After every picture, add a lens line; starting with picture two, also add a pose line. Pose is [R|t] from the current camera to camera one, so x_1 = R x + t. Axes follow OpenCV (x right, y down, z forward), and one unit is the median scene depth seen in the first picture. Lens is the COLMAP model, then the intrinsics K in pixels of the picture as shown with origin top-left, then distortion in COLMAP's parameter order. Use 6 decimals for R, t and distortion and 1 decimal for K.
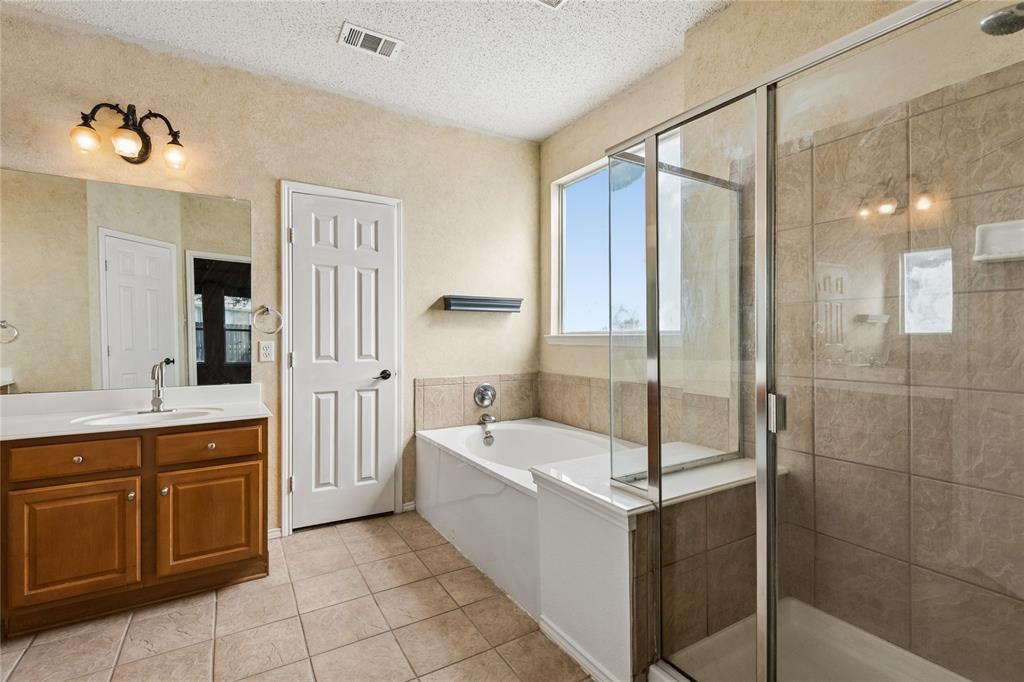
lens RADIAL K [[472.4, 0, 512.2], [0, 472.4, 332.9], [0, 0, 1]] dist [0.005544, -0.000261]
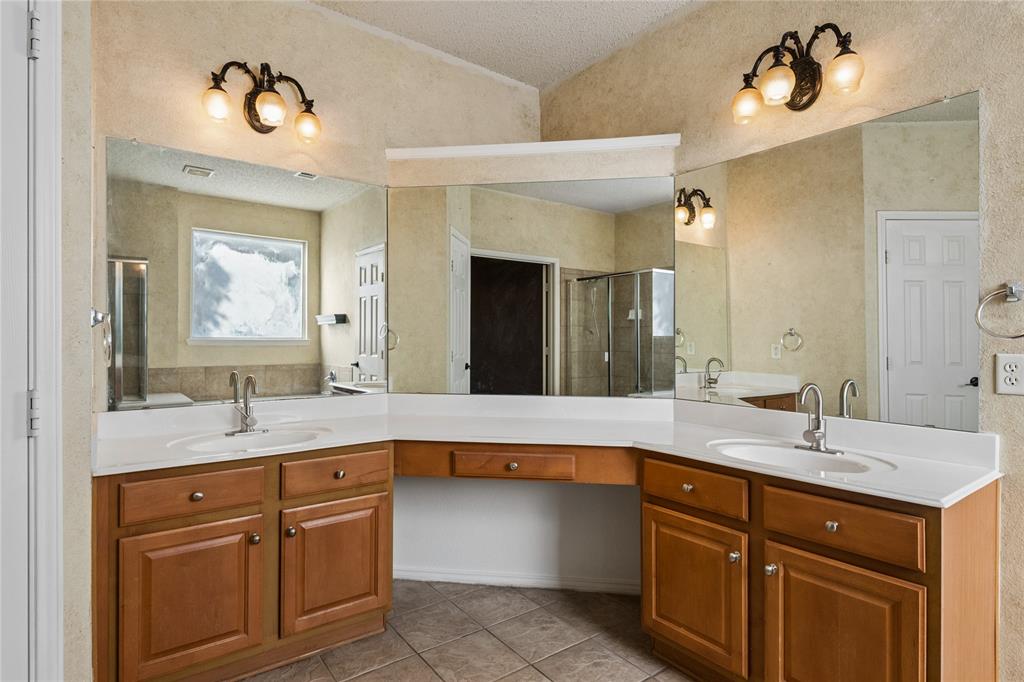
lens RADIAL K [[543.5, 0, 512.1], [0, 543.5, 341.0], [0, 0, 1]] dist [0.002791, -0.001983]
pose [[0.091258, -0.000383, -0.995827, 0.009078], [-0.006095, 0.999981, -0.000943, 0.008283], [0.995809, 0.006156, 0.091254, 0.467254]]
